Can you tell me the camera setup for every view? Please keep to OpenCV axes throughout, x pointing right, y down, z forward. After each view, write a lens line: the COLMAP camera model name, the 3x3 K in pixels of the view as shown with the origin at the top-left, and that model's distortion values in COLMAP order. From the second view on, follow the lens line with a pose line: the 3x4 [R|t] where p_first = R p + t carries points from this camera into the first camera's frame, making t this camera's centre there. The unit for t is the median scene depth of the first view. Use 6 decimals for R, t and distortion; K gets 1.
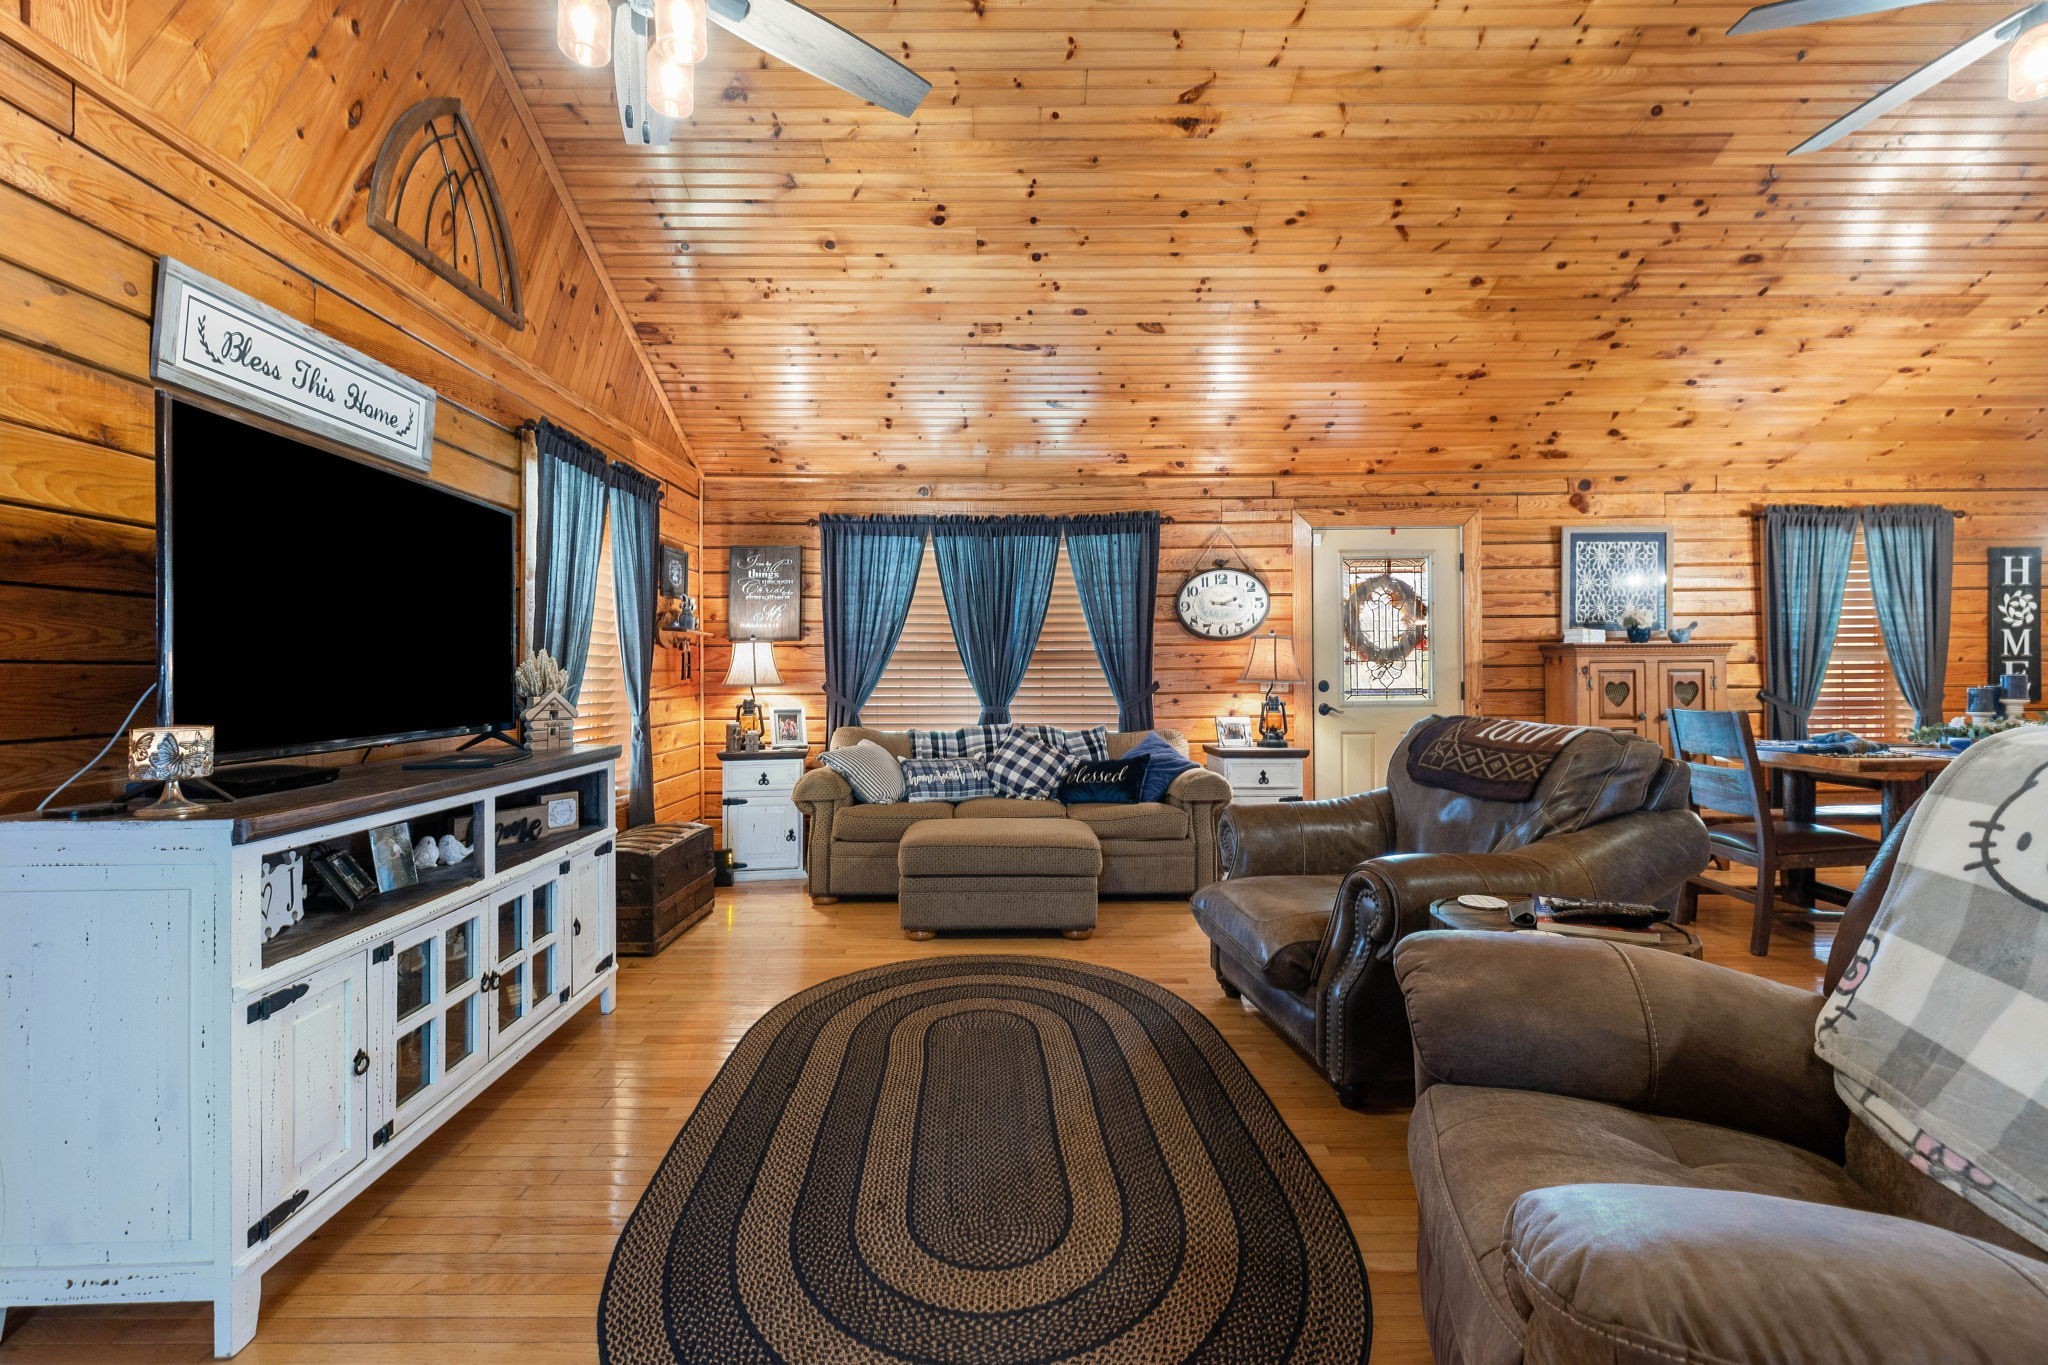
lens RADIAL K [[851.5, 0, 1020.0], [0, 851.5, 675.0], [0, 0, 1]] dist [-0.002157, 0.001209]
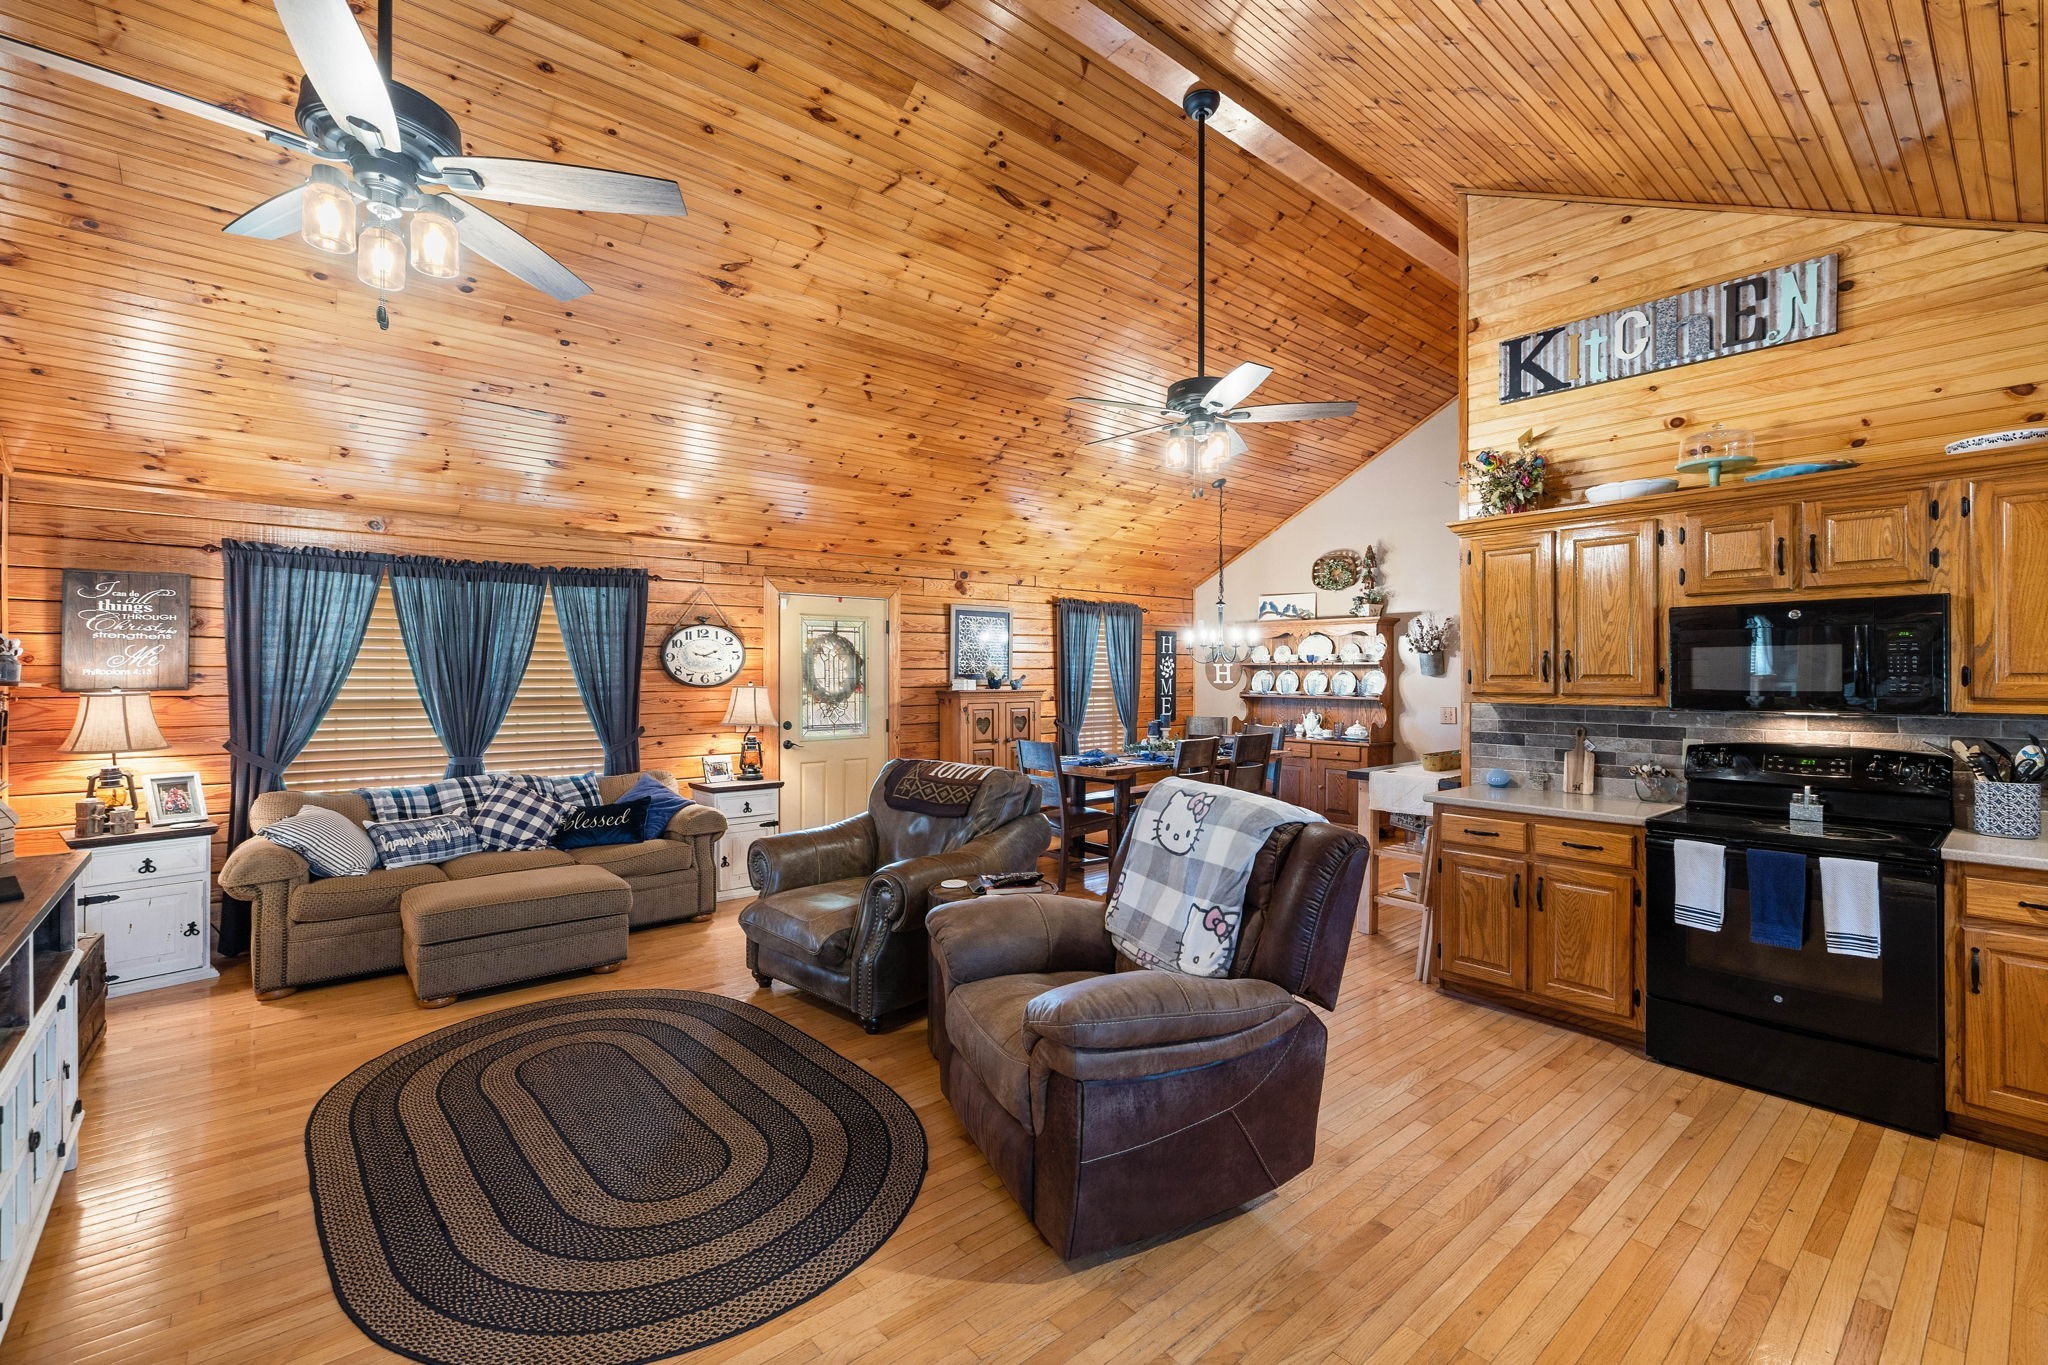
lens RADIAL K [[900.6, 0, 1028.5], [0, 900.6, 677.1], [0, 0, 1]] dist [-0.000071, -0.000365]
pose [[0.757040, 0.000718, 0.653368, -0.244354], [-0.006334, 0.999960, 0.006241, -0.073155], [-0.653338, -0.008864, 0.757014, -0.208115]]
